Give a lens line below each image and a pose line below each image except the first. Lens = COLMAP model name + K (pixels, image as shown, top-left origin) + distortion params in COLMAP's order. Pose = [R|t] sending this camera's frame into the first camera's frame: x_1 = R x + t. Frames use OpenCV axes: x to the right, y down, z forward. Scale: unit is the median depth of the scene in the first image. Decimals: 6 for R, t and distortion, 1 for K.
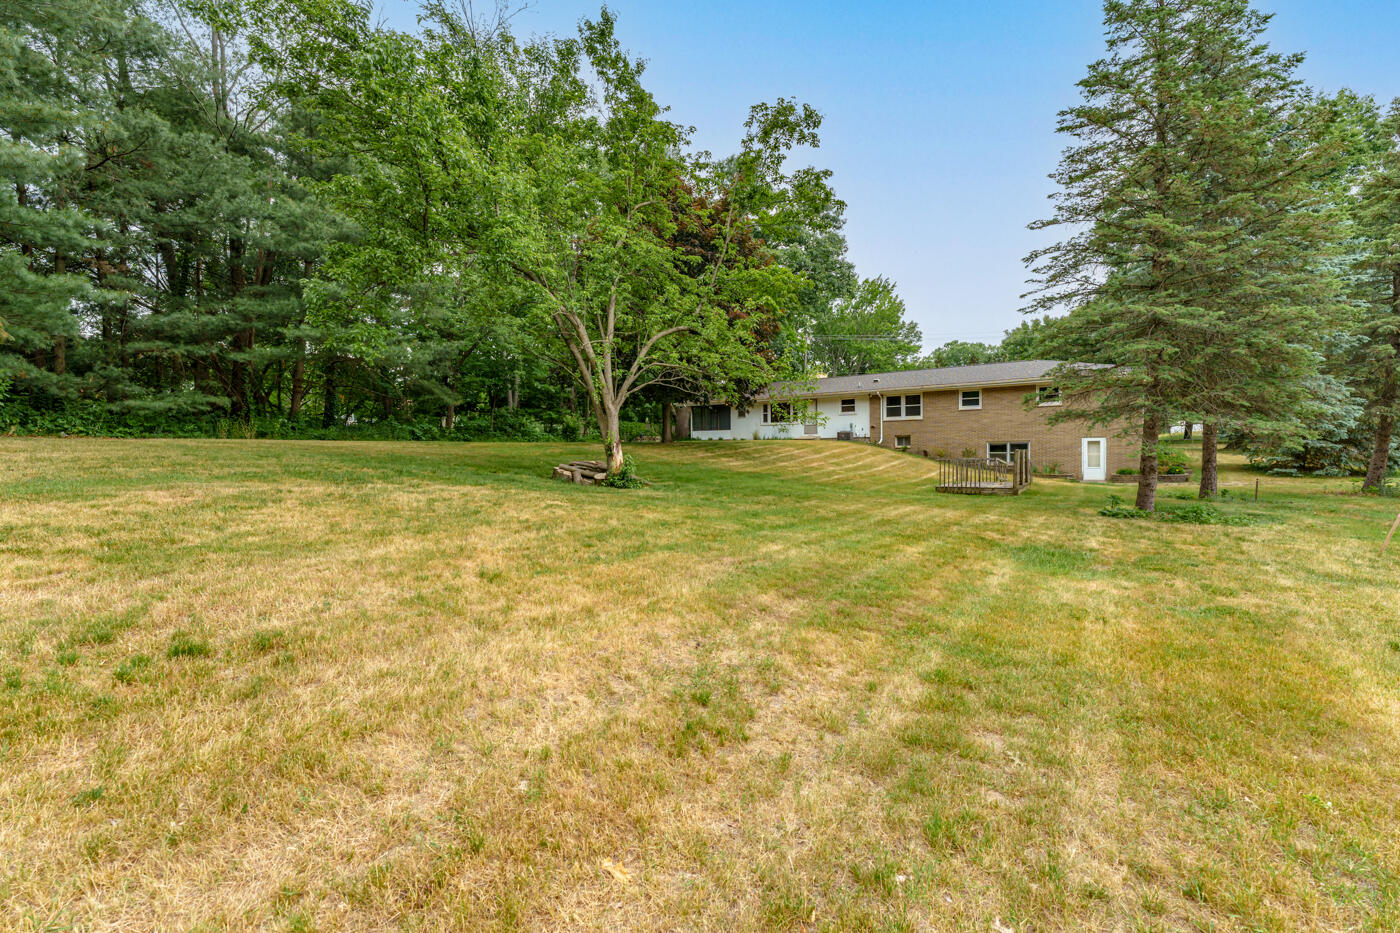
lens RADIAL K [[588.6, 0, 698.8], [0, 588.6, 466.5], [0, 0, 1]] dist [0.000189, -0.000049]
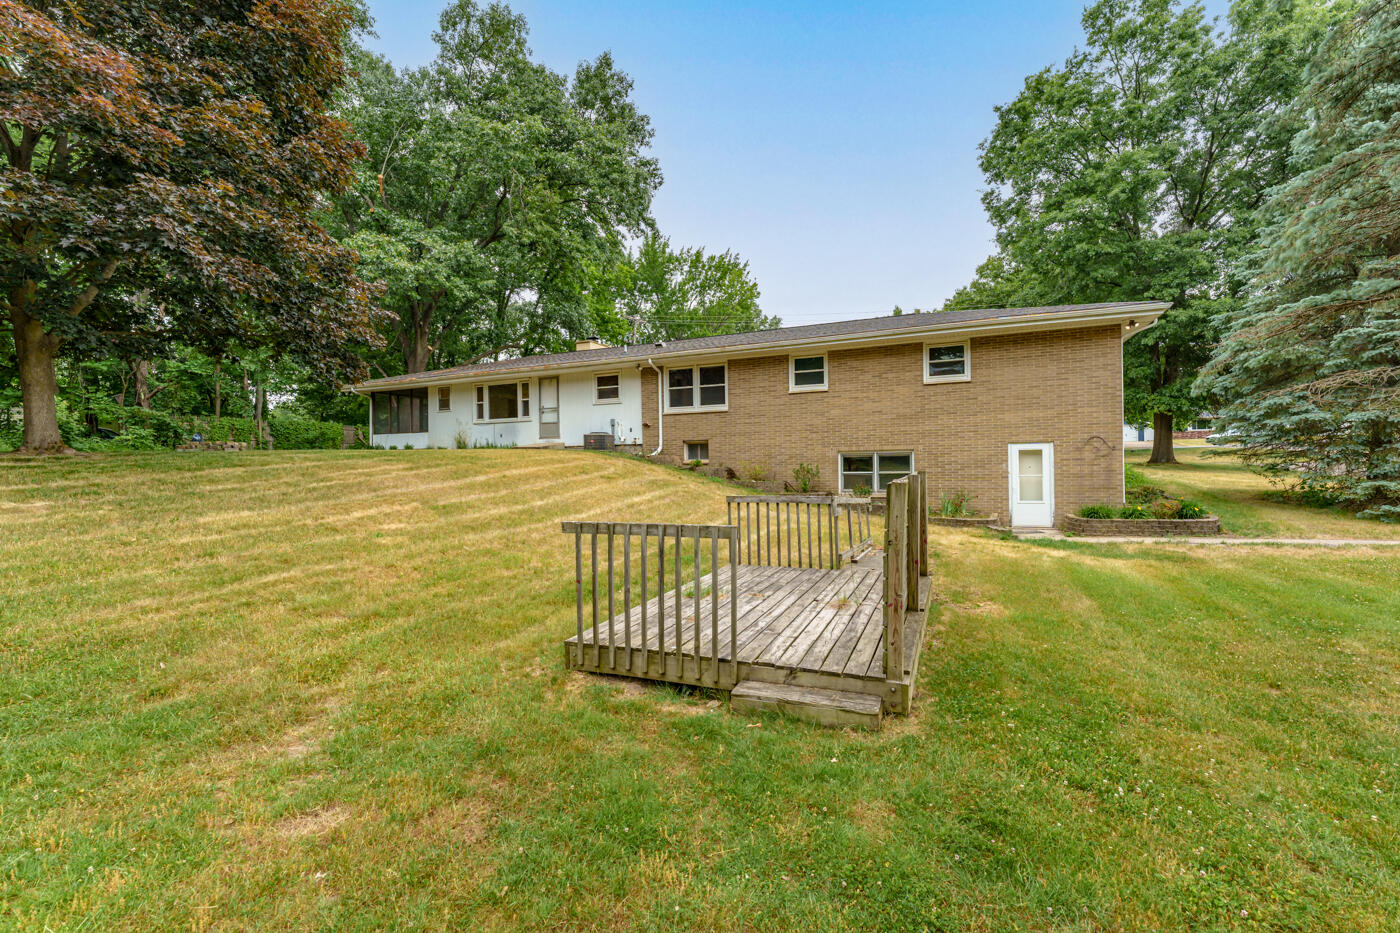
lens RADIAL K [[588.6, 0, 700.0], [0, 588.6, 463.8], [0, 0, 1]] dist [0.000189, -0.000049]
pose [[0.981718, -0.004482, 0.190287, 0.243124], [0.009307, 0.999657, -0.024468, -0.017829], [-0.190112, 0.025792, 0.981423, 0.459749]]
